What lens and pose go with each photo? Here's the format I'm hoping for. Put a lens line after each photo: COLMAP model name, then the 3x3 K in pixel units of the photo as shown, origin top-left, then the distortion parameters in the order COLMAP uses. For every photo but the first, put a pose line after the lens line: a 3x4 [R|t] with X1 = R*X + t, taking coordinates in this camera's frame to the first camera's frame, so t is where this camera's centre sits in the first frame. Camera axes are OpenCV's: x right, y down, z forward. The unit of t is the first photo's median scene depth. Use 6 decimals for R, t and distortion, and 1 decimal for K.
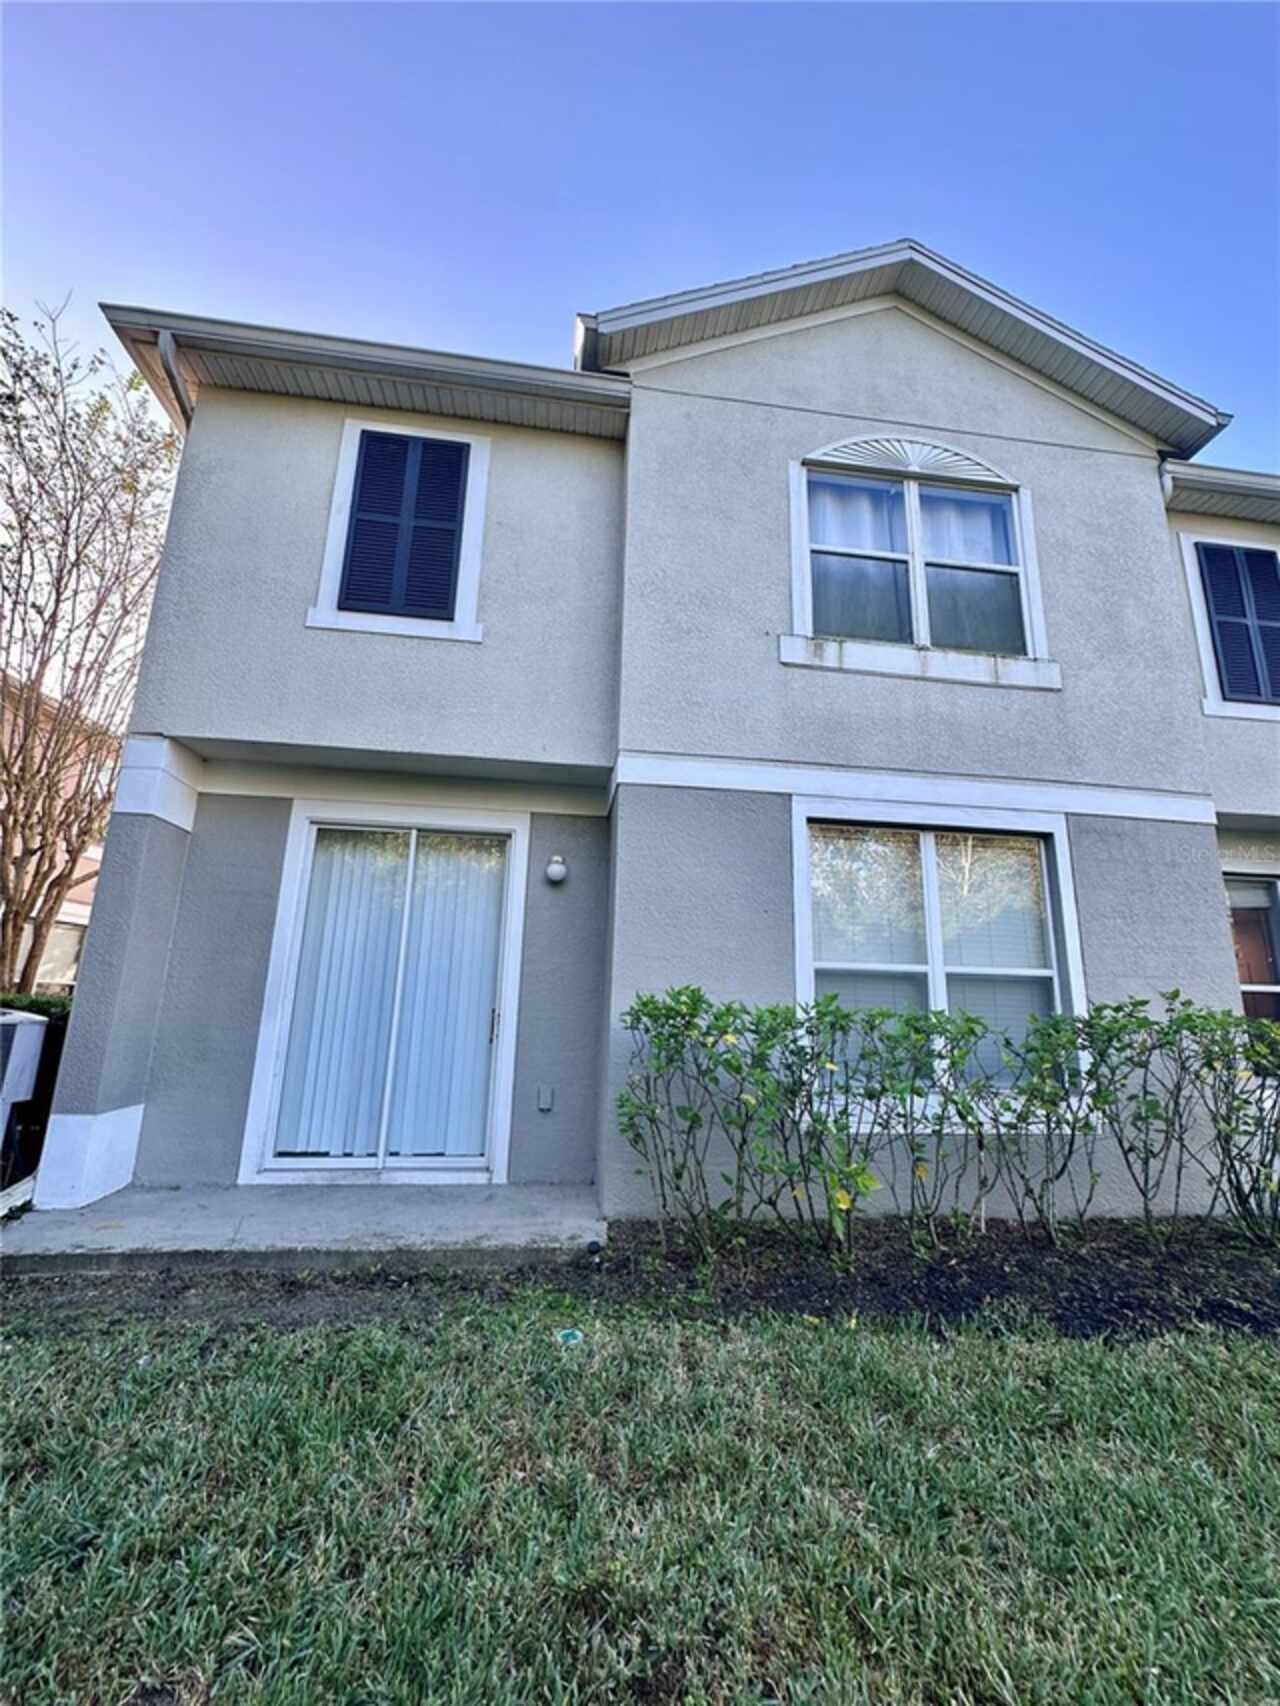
lens RADIAL K [[679.8, 0, 641.7], [0, 679.8, 853.4], [0, 0, 1]] dist [-0.005903, 0.001034]
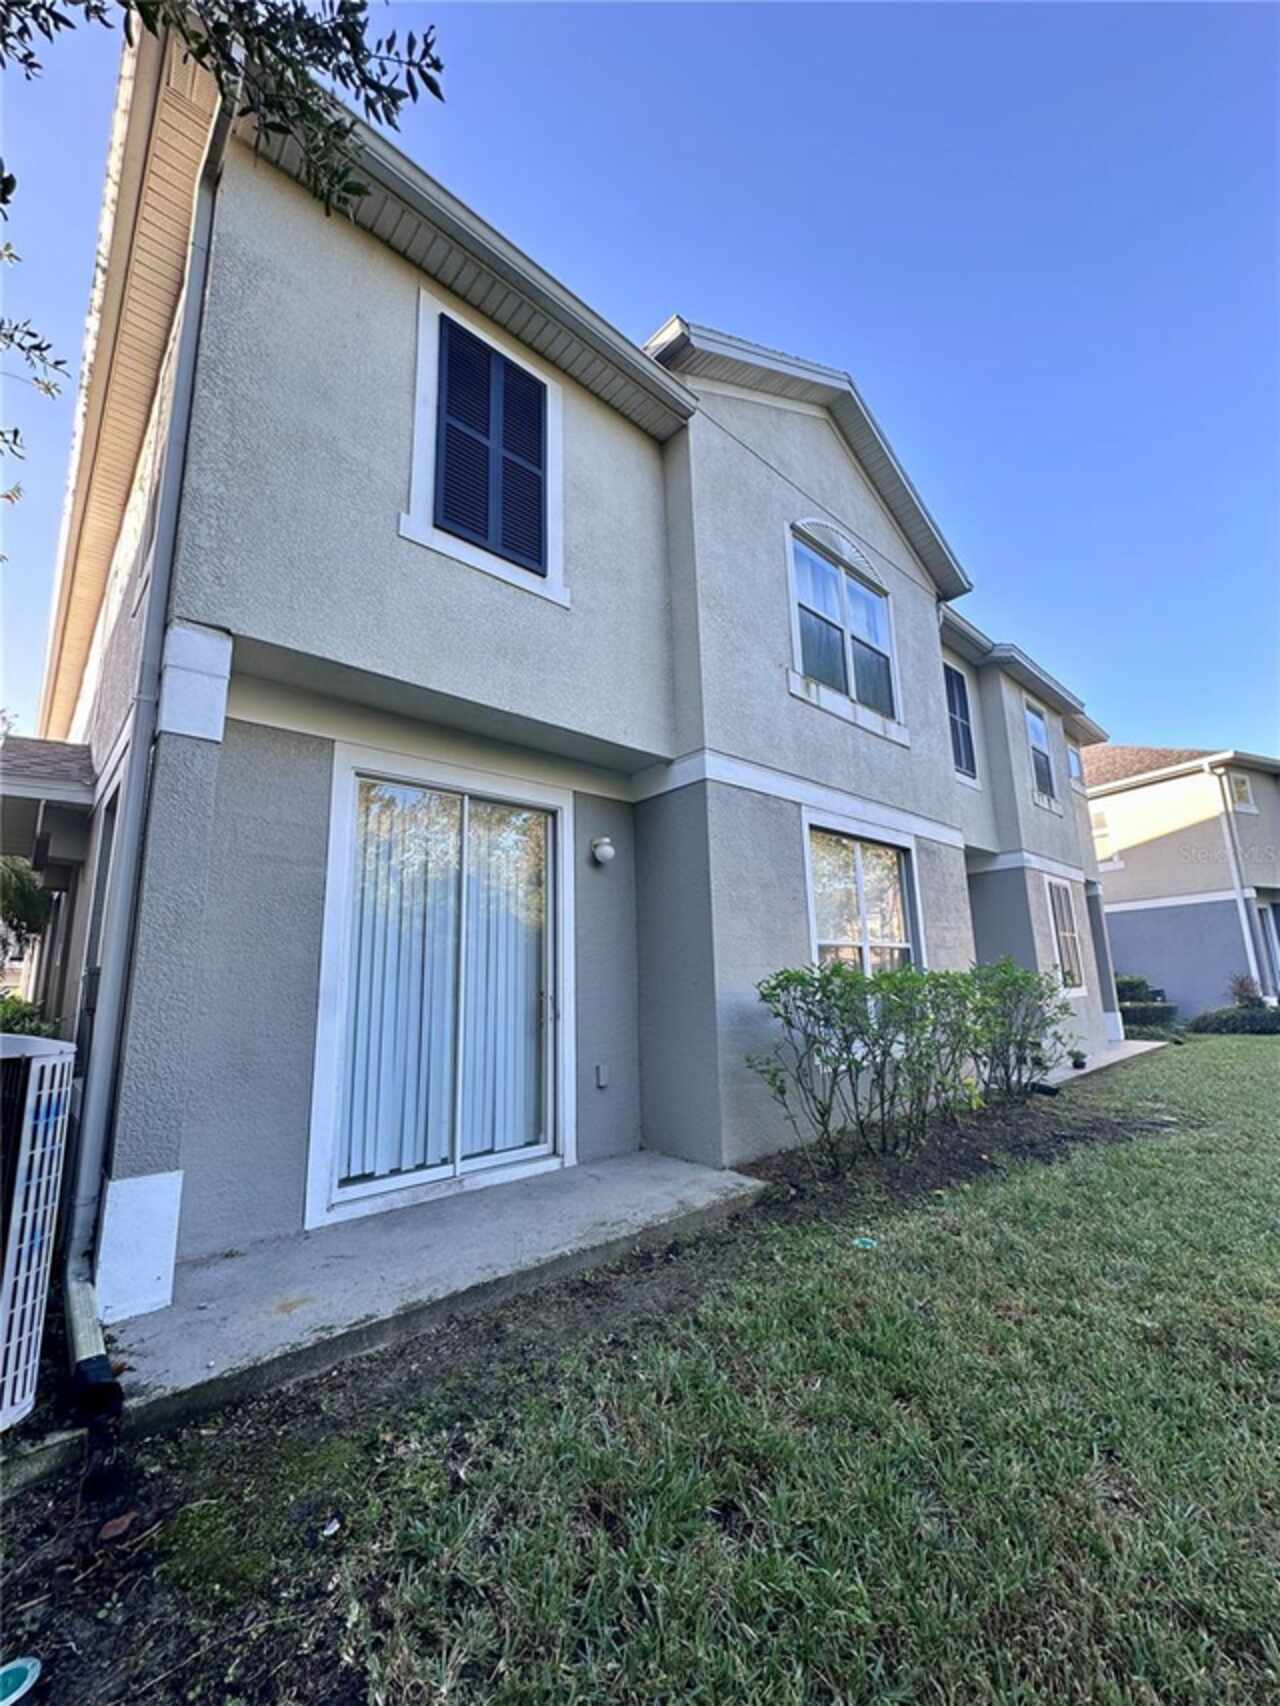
lens RADIAL K [[679.8, 0, 642.1], [0, 679.8, 853.1], [0, 0, 1]] dist [-0.005903, 0.001034]
pose [[0.818468, 0.062487, 0.571144, -0.671995], [-0.080278, 0.996755, 0.005988, 0.016594], [-0.568916, -0.050751, 0.820828, 0.142172]]
